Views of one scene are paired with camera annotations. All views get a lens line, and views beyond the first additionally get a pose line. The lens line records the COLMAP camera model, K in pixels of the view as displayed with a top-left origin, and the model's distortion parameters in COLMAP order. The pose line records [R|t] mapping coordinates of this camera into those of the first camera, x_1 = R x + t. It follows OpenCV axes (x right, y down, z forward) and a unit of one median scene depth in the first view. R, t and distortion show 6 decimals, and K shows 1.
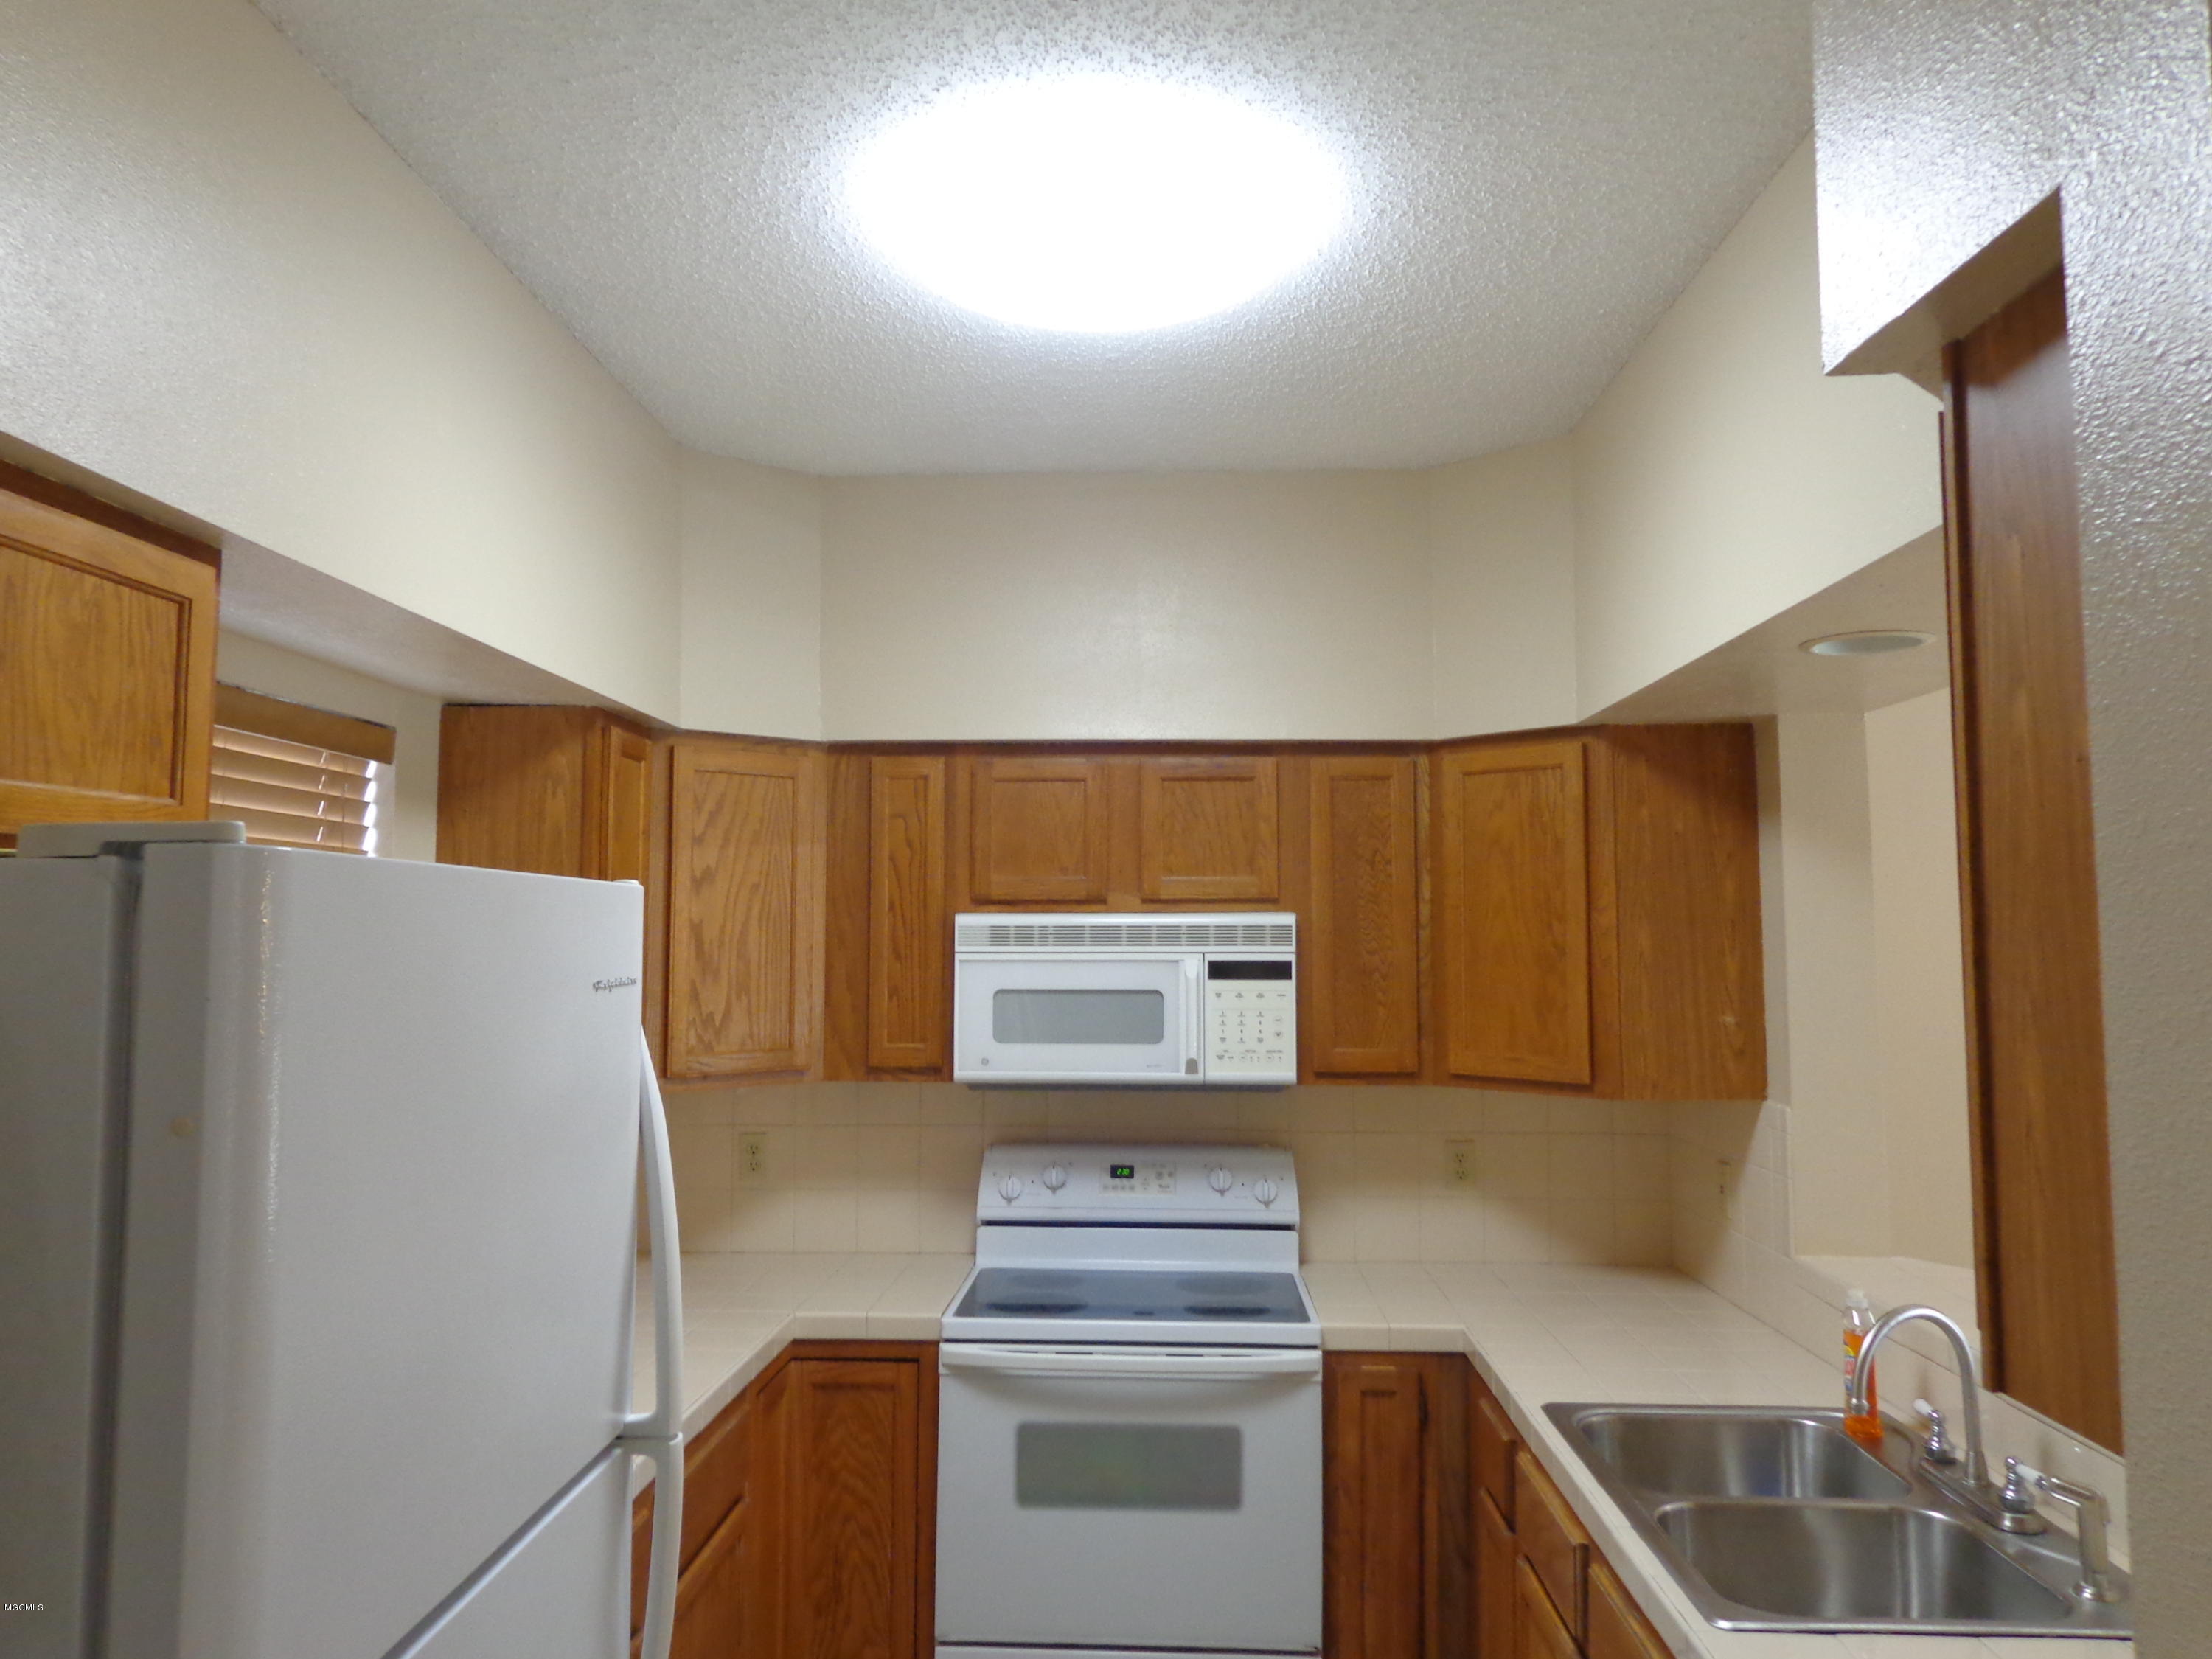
lens RADIAL K [[1519.0, 0, 1106.0], [0, 1519.0, 829.5], [0, 0, 1]] dist [-0.007461, 0.001637]
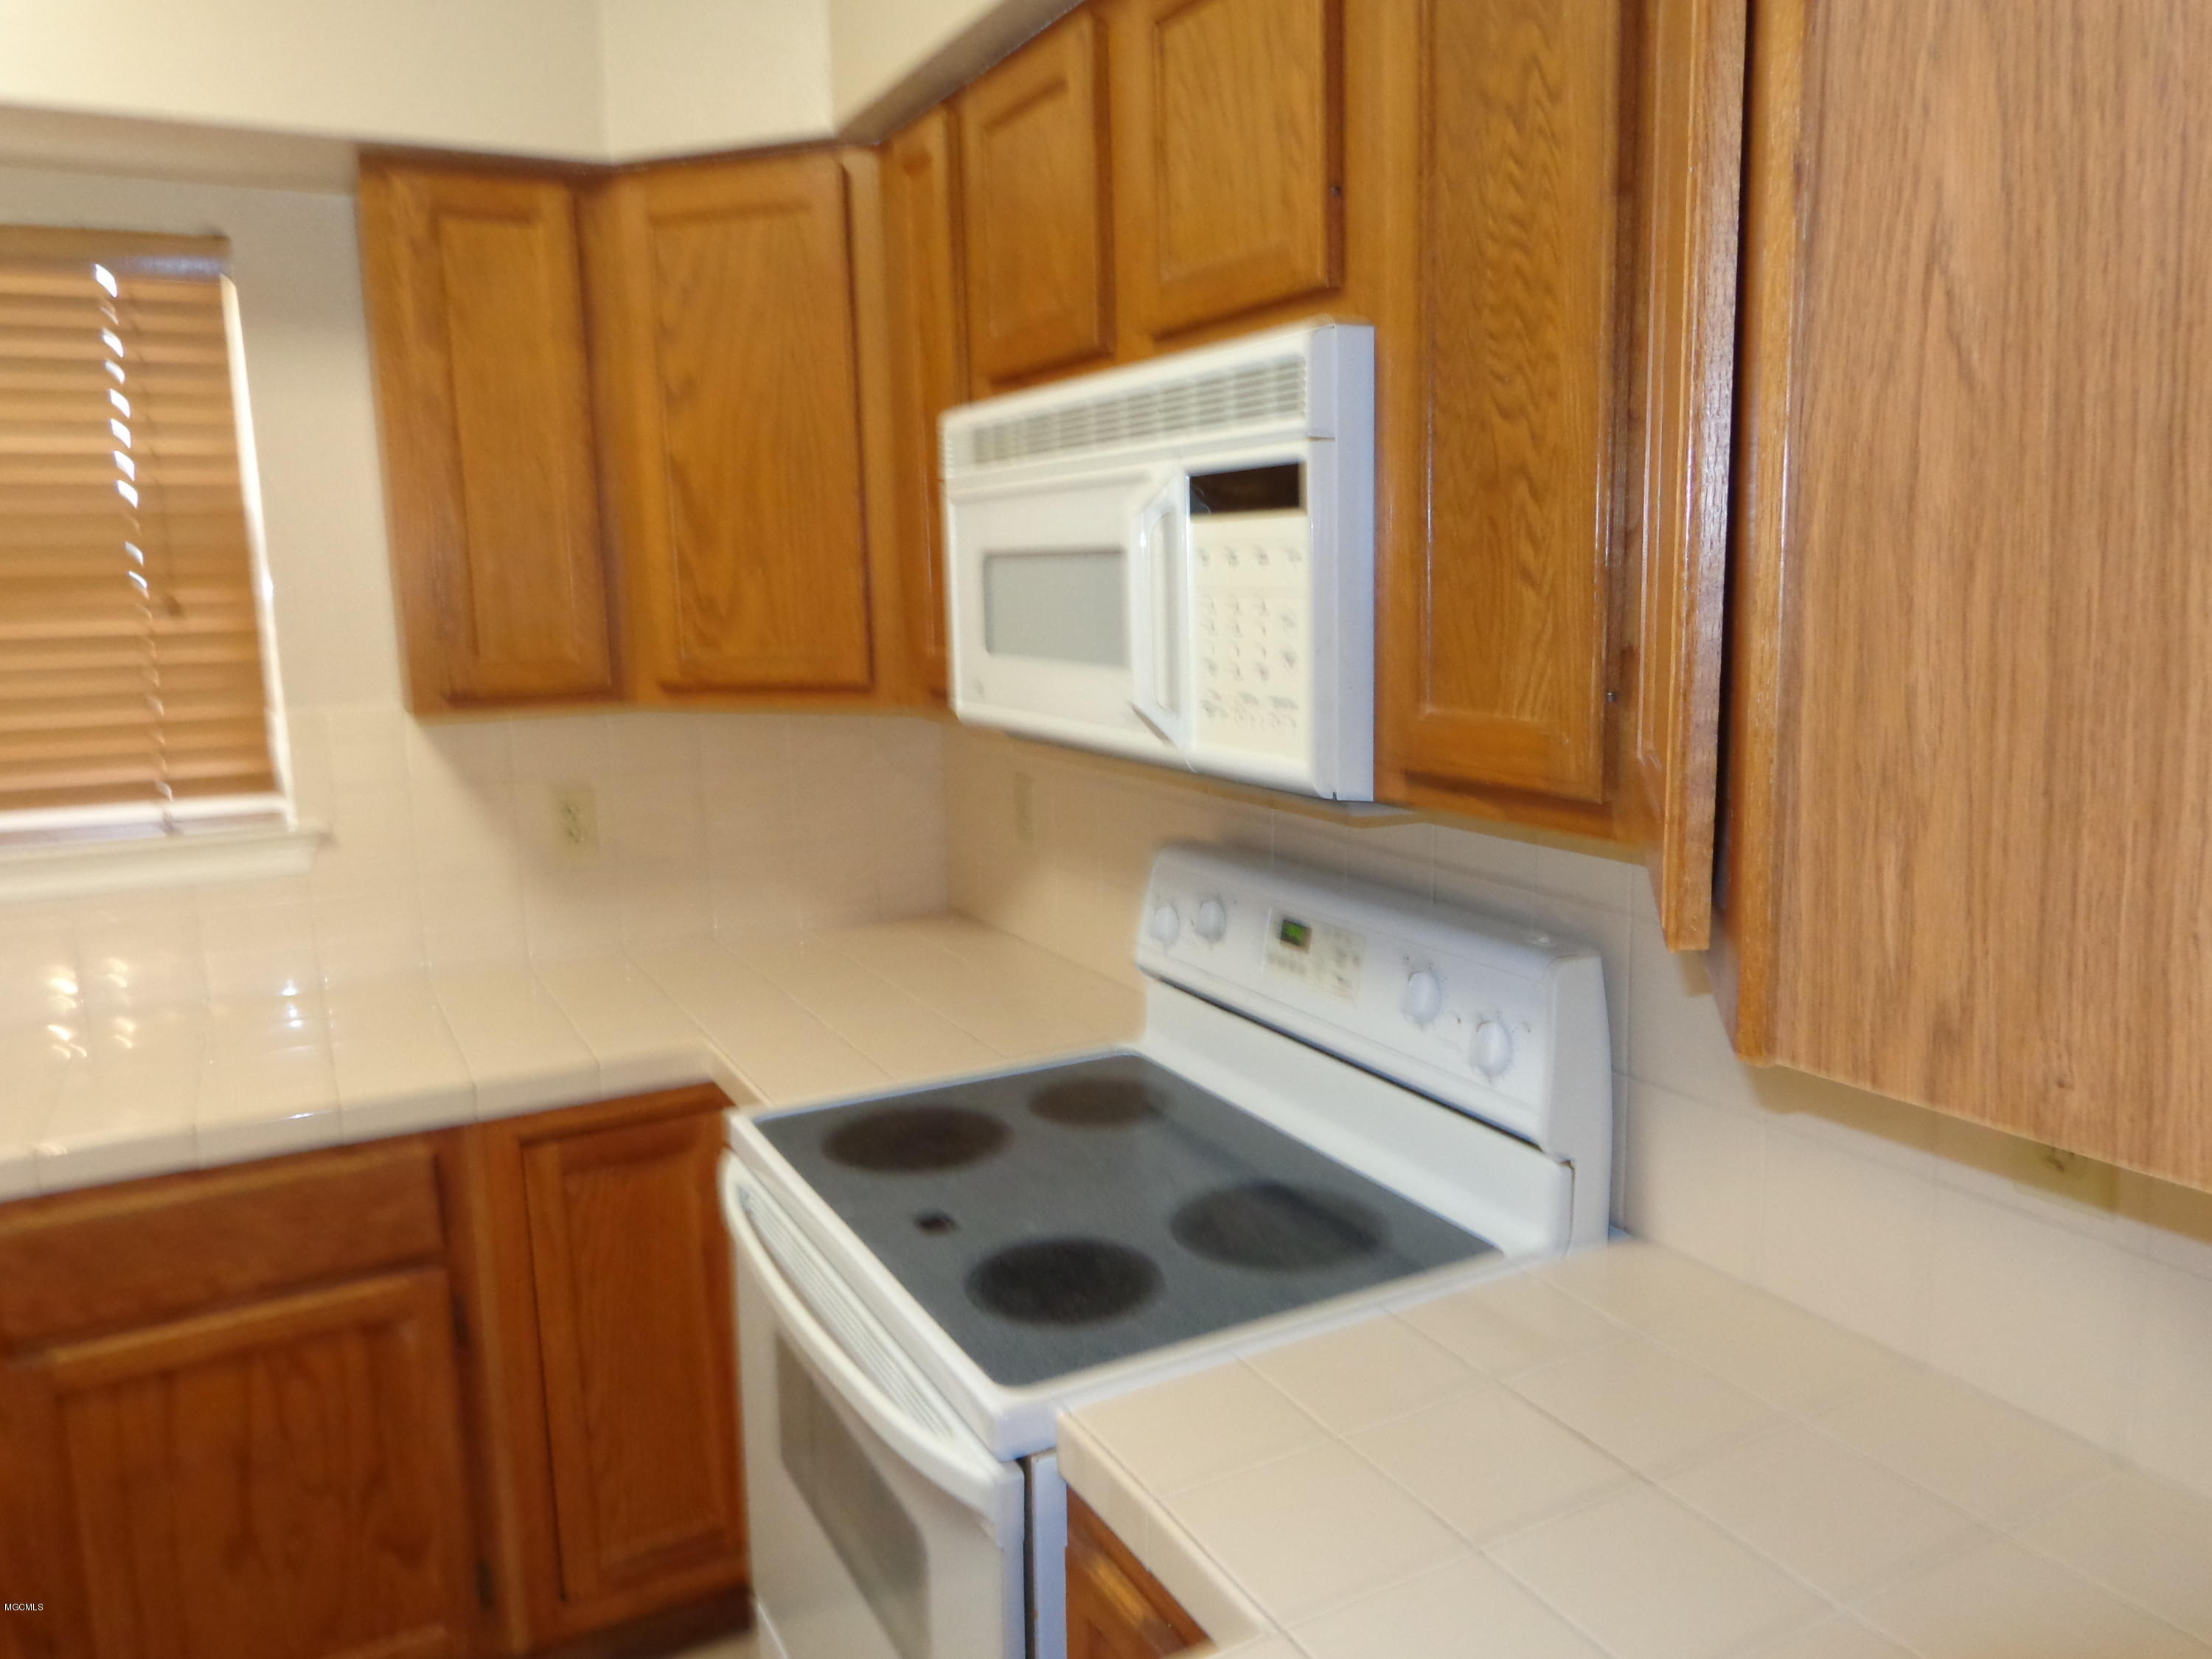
lens RADIAL K [[1550.3, 0, 1113.3], [0, 1550.3, 820.7], [0, 0, 1]] dist [-0.002150, 0.008211]
pose [[0.517907, 0.127271, -0.845916, 0.419477], [0.087015, 0.975904, 0.200102, 0.092890], [0.851000, -0.177241, 0.494353, 0.762335]]
